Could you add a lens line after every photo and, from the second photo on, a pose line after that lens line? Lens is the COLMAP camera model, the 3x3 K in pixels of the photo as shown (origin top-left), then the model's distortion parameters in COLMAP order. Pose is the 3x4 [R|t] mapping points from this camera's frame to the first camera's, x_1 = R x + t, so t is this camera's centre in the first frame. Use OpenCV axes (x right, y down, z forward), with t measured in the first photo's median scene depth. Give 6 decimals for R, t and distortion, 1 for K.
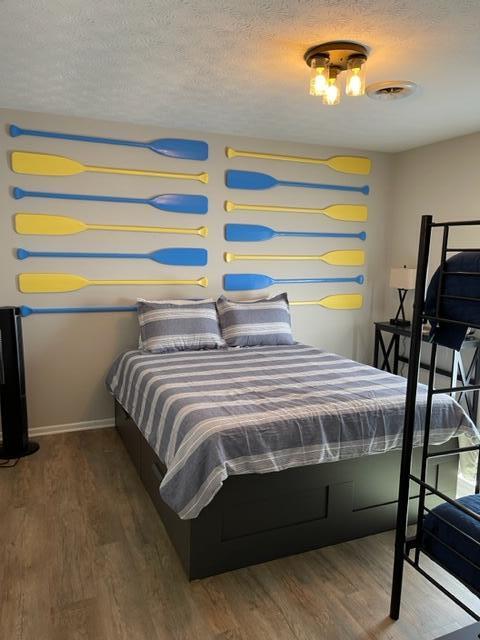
lens RADIAL K [[489.2, 0, 239.9], [0, 489.2, 320.5], [0, 0, 1]] dist [0.021209, -0.026409]
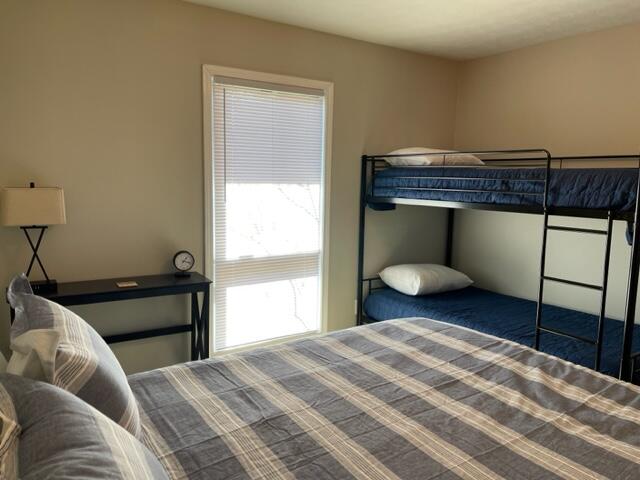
lens RADIAL K [[489.2, 0, 320.2], [0, 489.2, 239.5], [0, 0, 1]] dist [0.021209, -0.026409]
pose [[-0.185662, -0.137247, 0.972981, -0.363525], [0.129654, 0.978118, 0.162712, -0.143003], [-0.974022, 0.156360, -0.163805, 1.142360]]
